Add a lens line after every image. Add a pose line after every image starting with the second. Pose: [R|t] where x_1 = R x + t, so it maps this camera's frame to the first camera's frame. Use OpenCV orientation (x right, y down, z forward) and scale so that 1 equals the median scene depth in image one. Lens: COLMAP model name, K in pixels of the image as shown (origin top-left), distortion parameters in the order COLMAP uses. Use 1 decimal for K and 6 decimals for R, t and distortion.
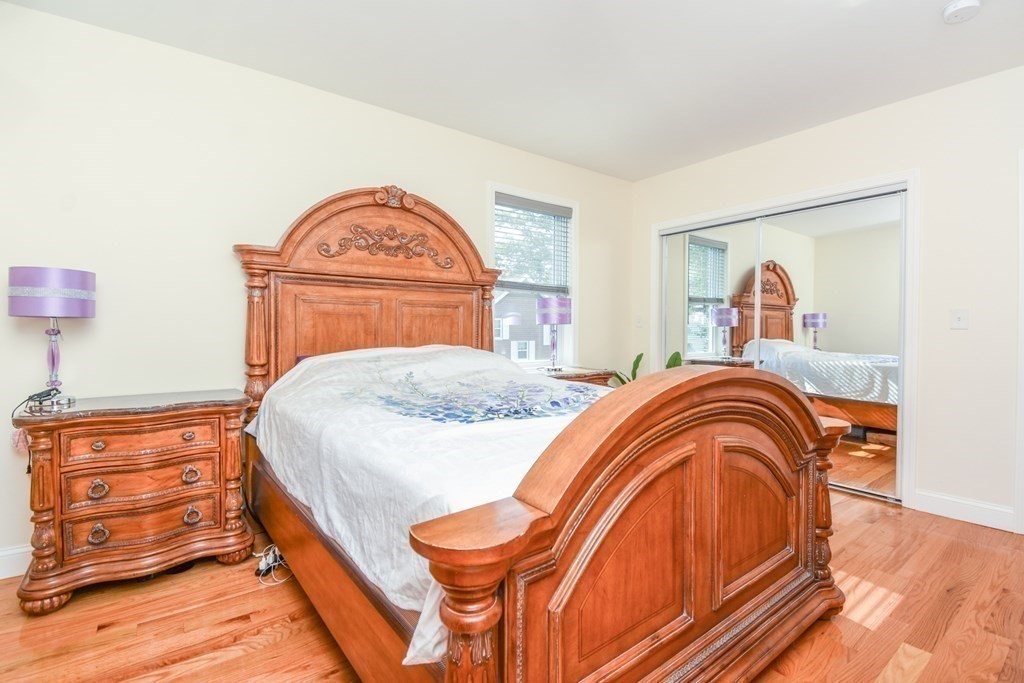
lens RADIAL K [[457.7, 0, 524.4], [0, 457.7, 326.0], [0, 0, 1]] dist [0.026684, -0.021874]
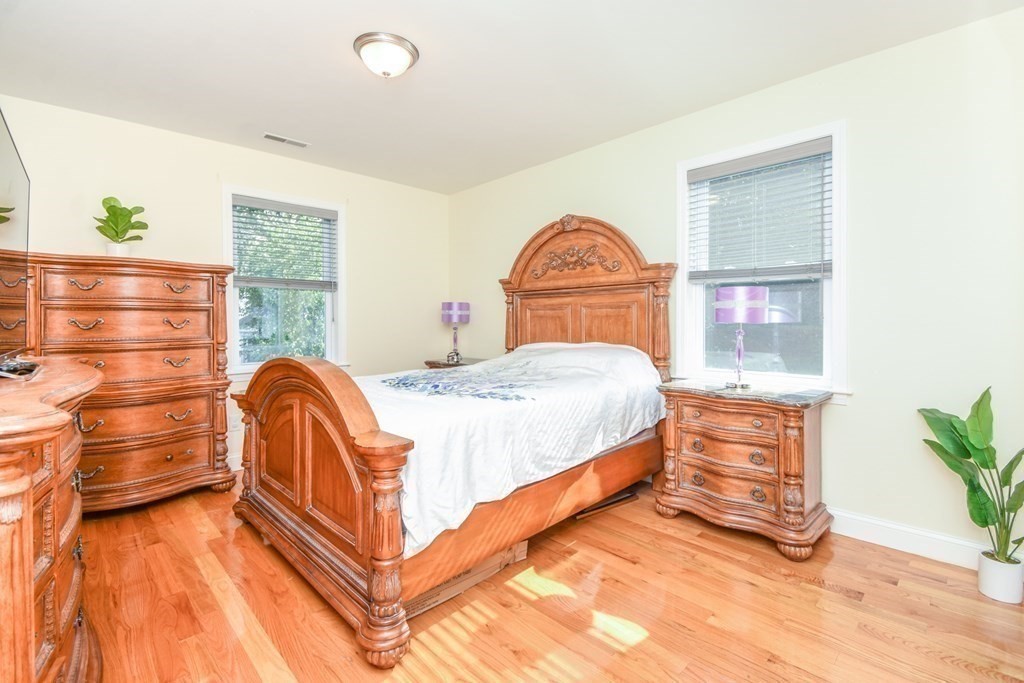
lens RADIAL K [[457.7, 0, 524.4], [0, 457.7, 326.0], [0, 0, 1]] dist [0.026684, -0.021874]
pose [[0.148585, -0.008887, -0.988860, 0.920089], [-0.004753, 0.999942, -0.009701, 0.014152], [0.988888, 0.006141, 0.148534, 0.680510]]
